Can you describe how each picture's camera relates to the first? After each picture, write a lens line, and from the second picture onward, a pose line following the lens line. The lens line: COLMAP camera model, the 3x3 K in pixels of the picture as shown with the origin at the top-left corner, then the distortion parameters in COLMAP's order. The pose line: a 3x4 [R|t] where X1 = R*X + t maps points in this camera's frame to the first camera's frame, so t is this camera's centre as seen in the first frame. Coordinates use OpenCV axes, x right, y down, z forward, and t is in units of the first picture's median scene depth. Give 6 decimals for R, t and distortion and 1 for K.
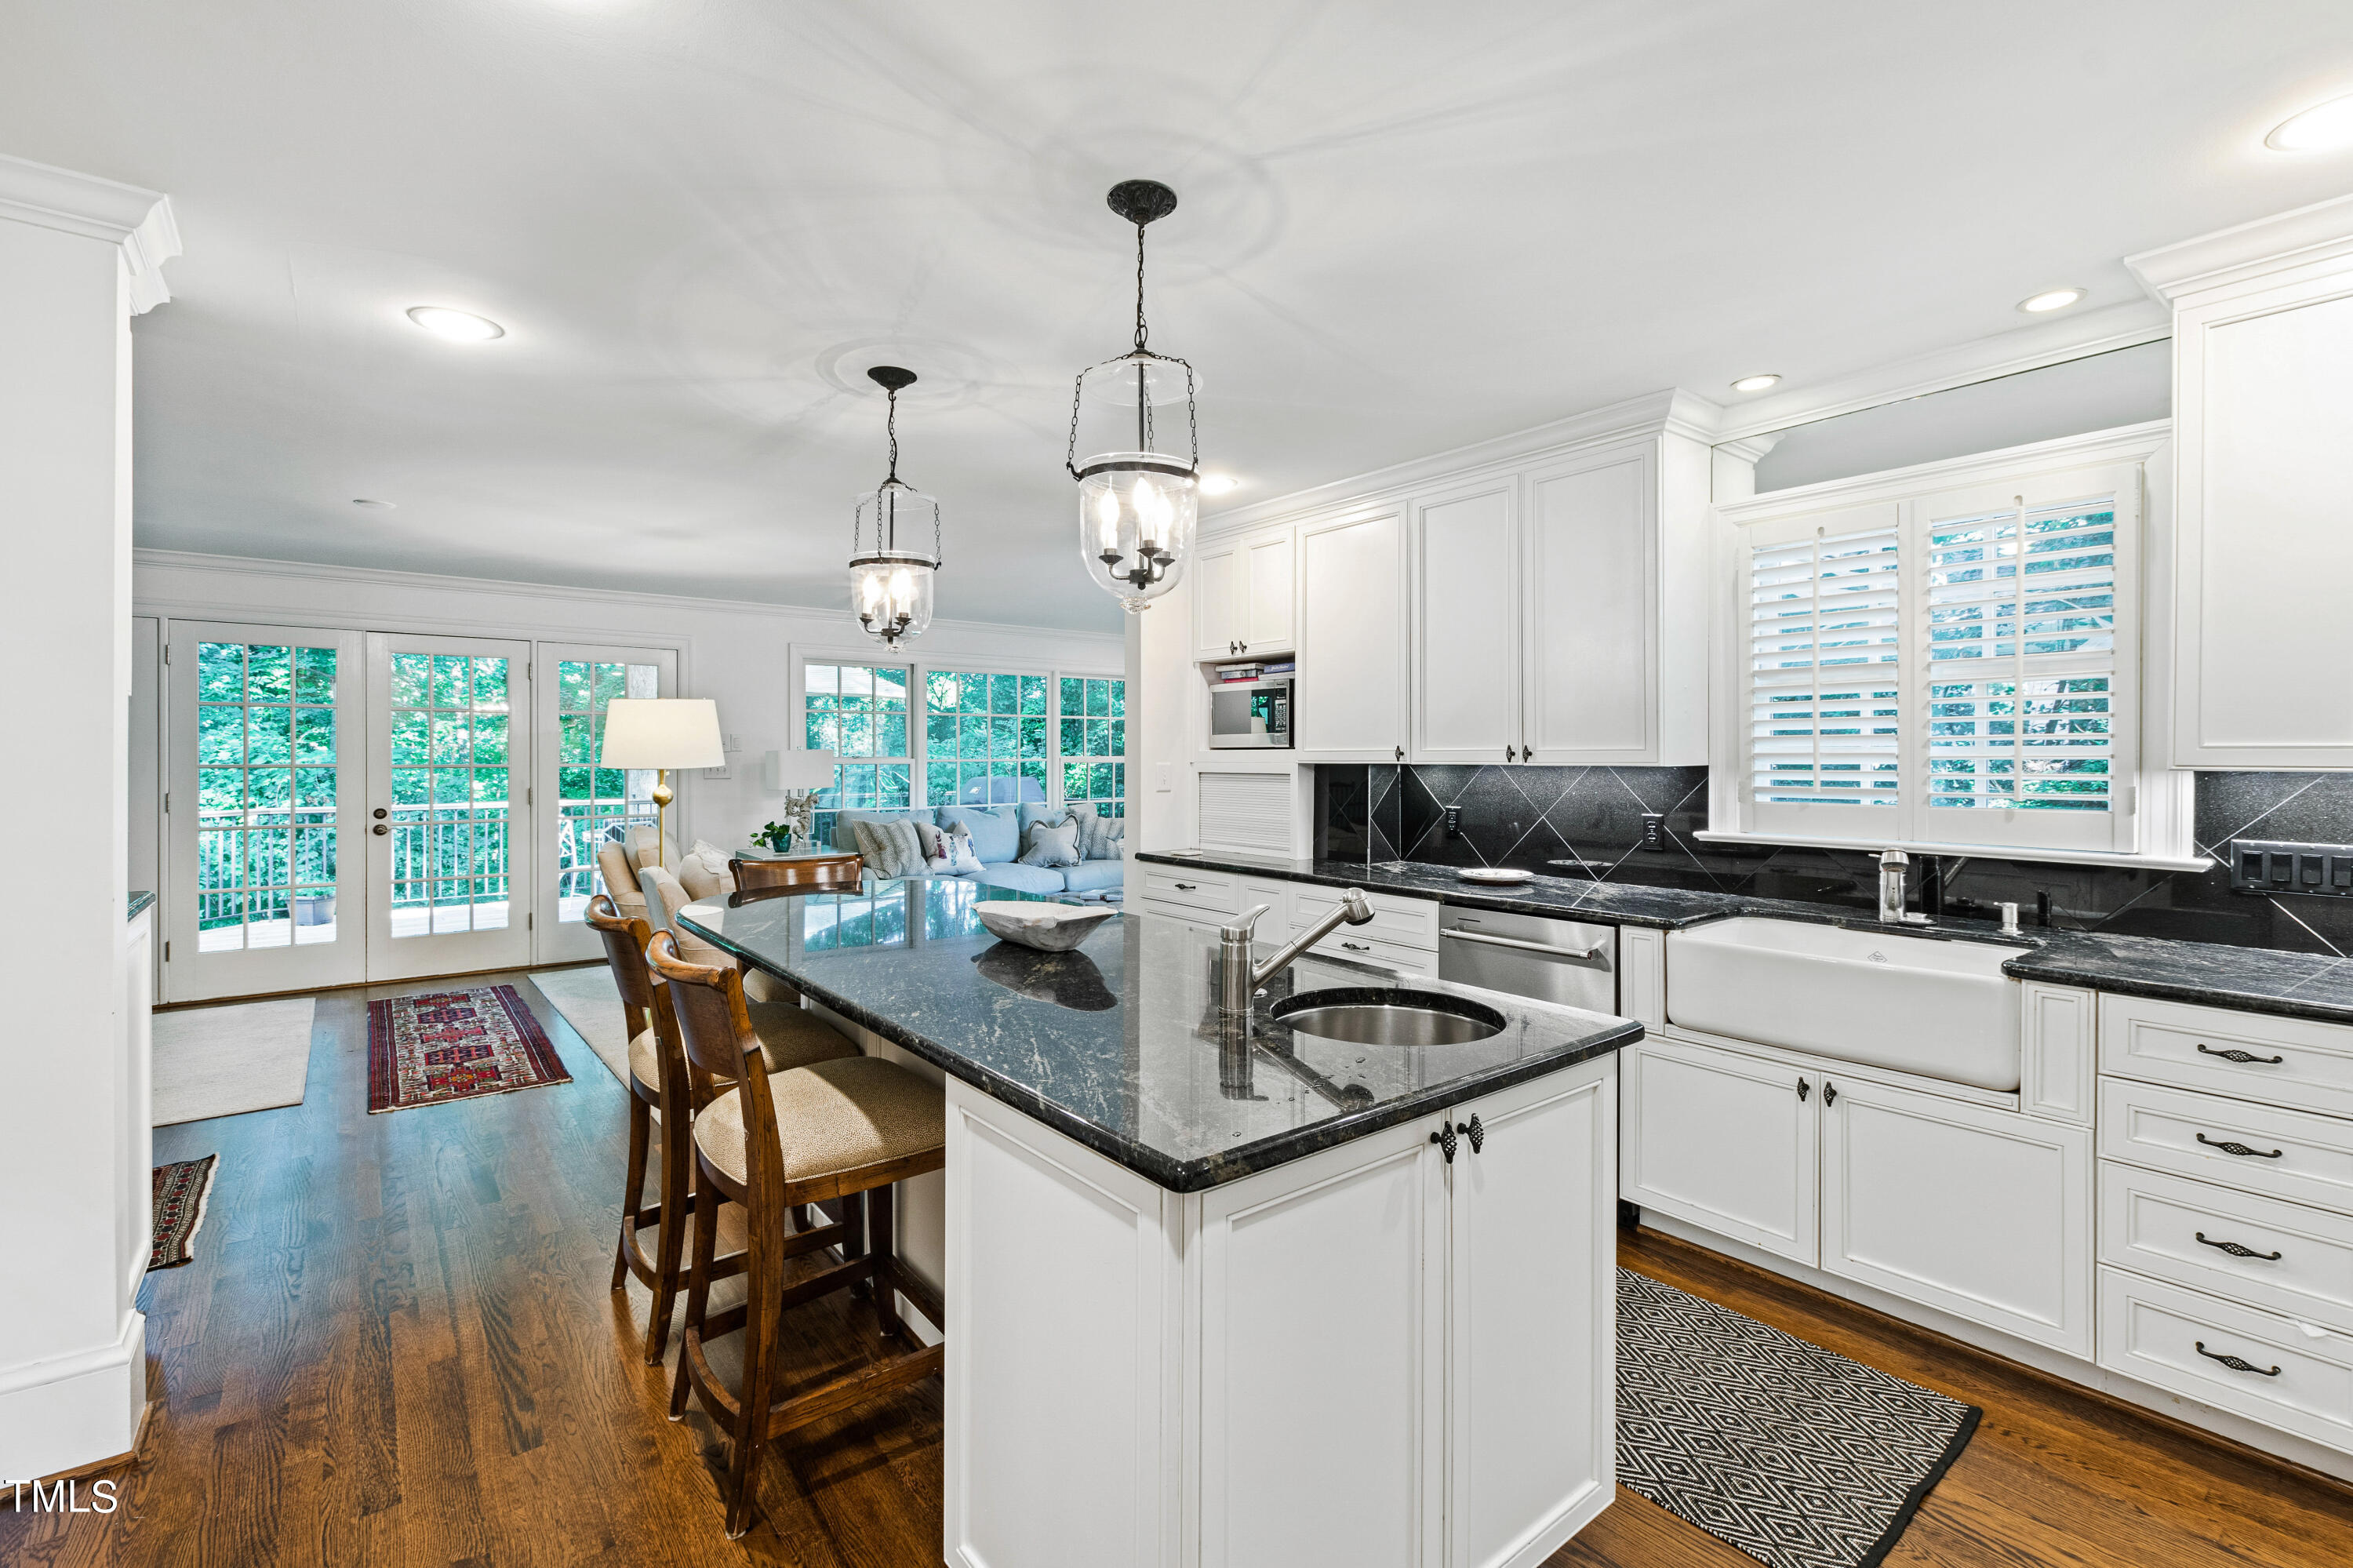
lens RADIAL K [[1051.3, 0, 1167.4], [0, 1051.3, 760.4], [0, 0, 1]] dist [0.006862, -0.001970]
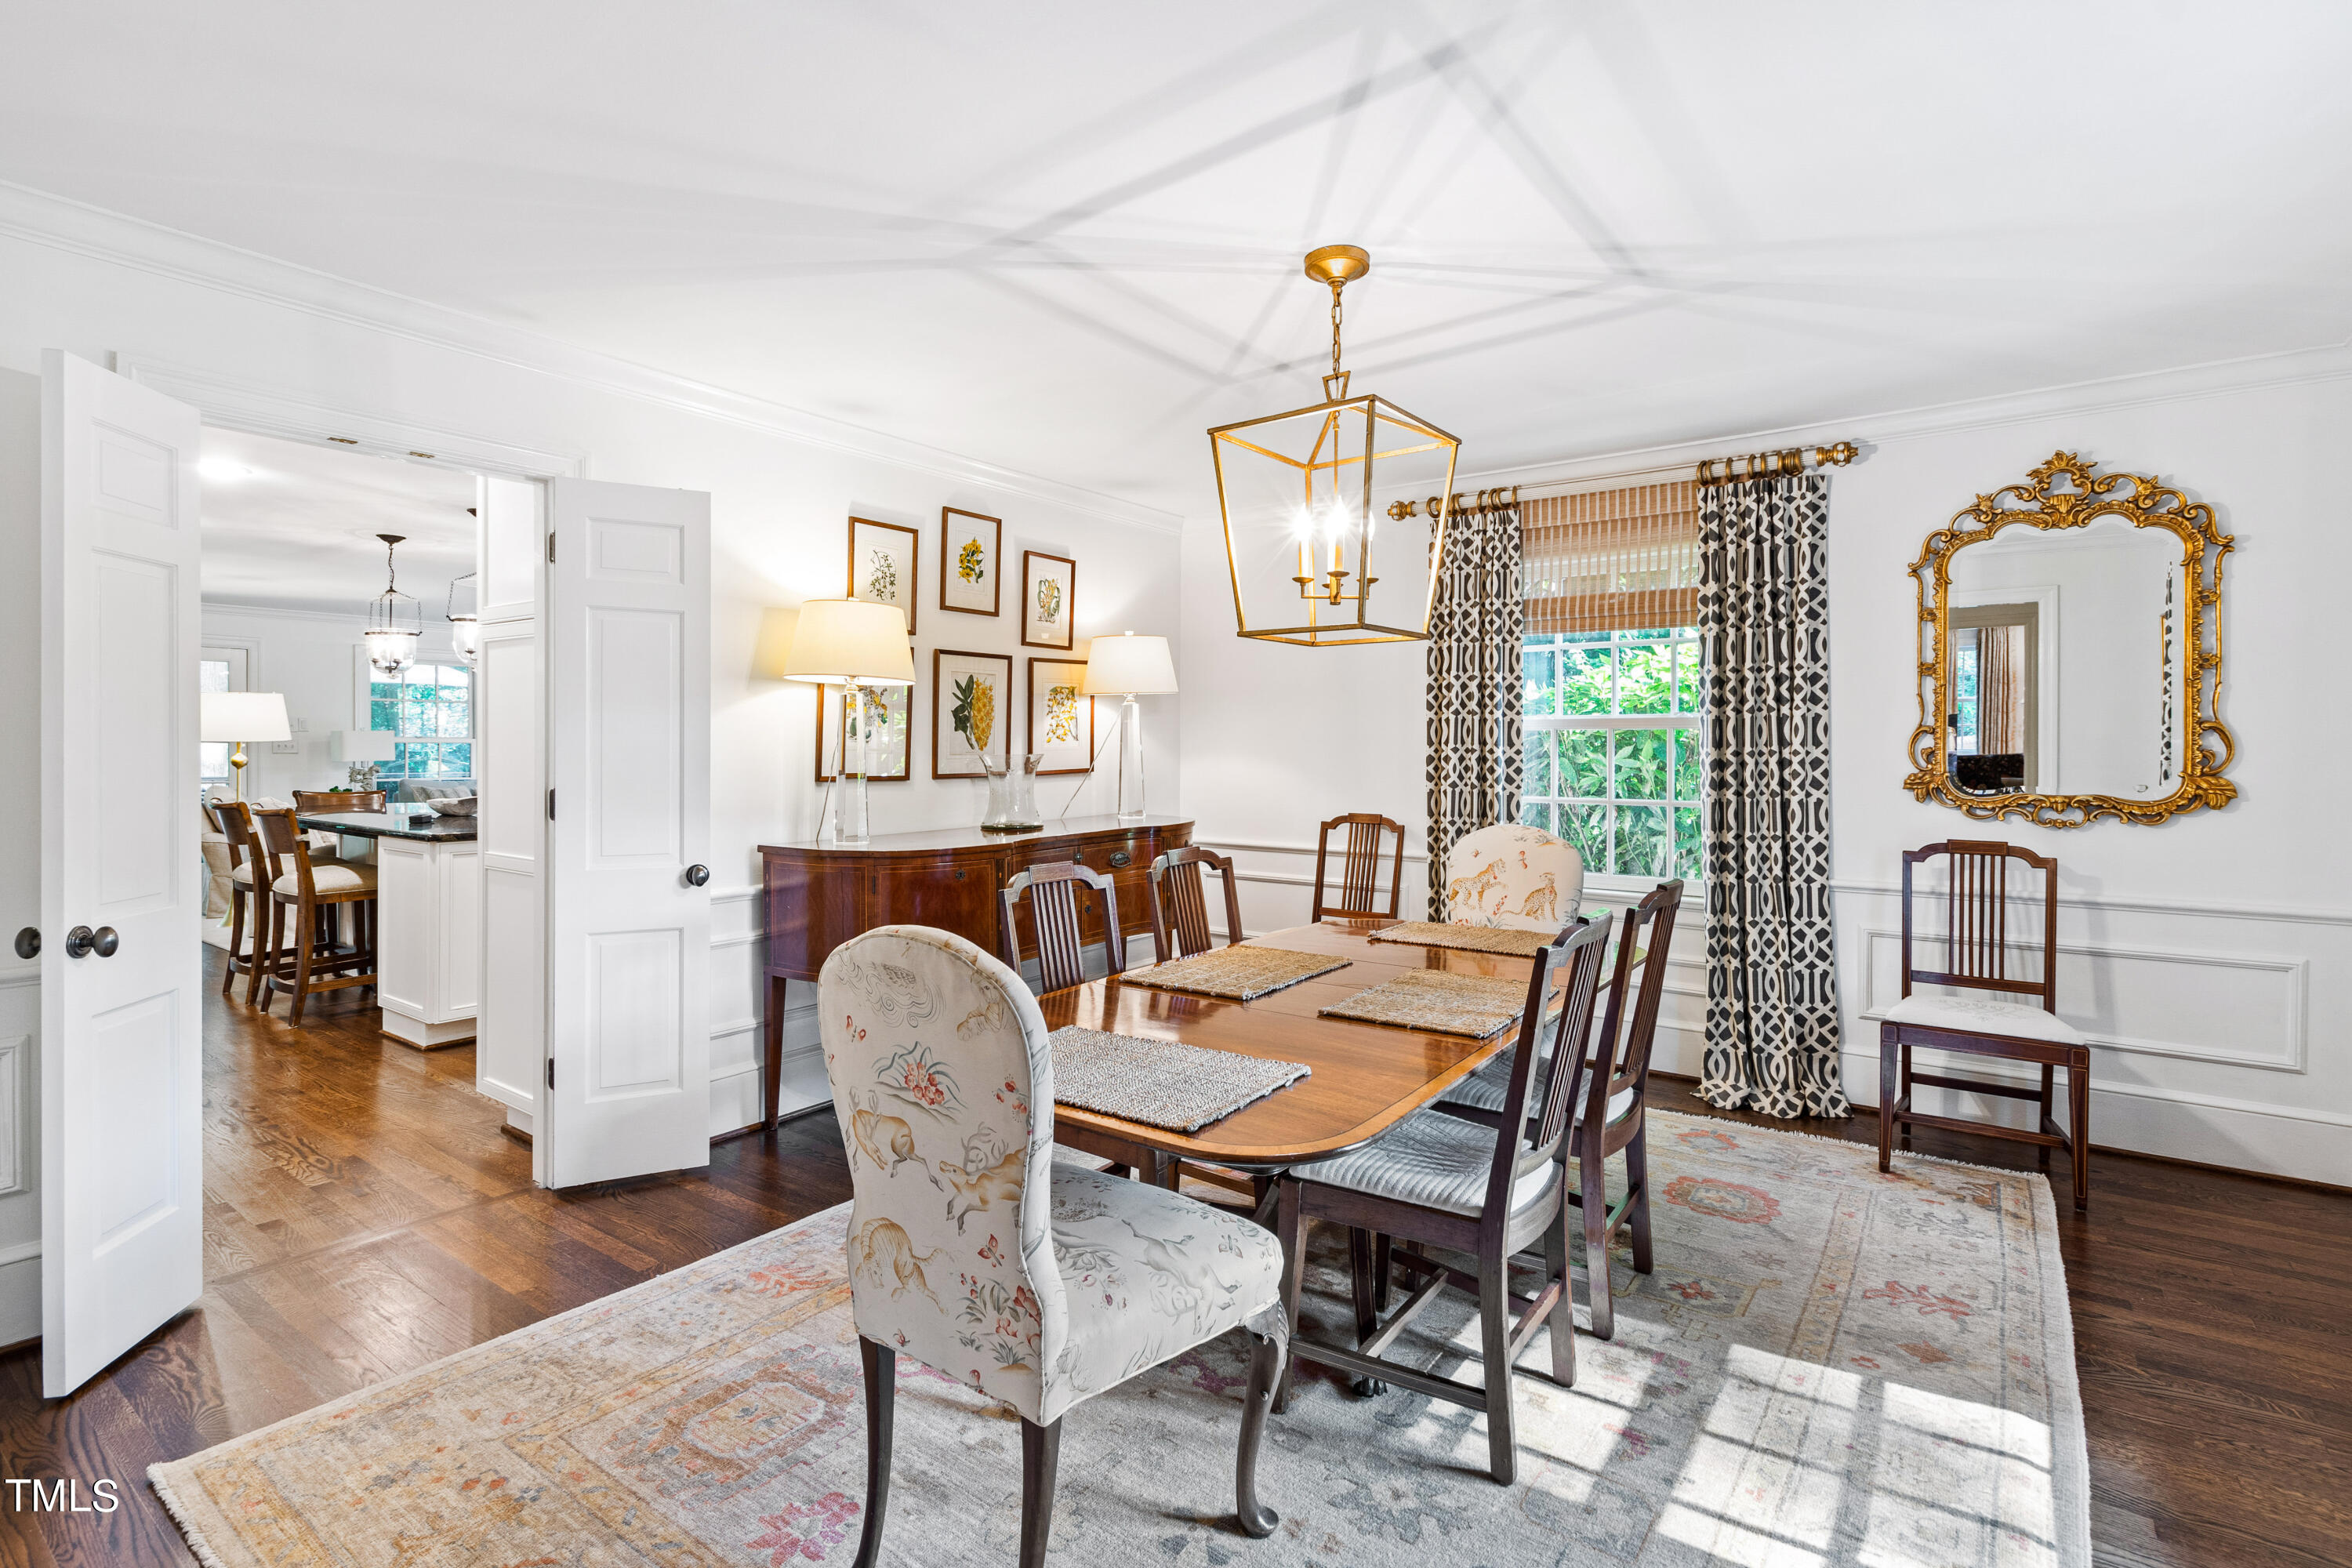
lens RADIAL K [[1096.8, 0, 1181.1], [0, 1096.8, 741.8], [0, 0, 1]] dist [0.000694, 0.000041]
pose [[0.960594, 0.003260, 0.277936, 0.296089], [-0.001999, 0.999986, -0.004821, 0.012080], [-0.277948, 0.004075, 0.960588, -0.695241]]
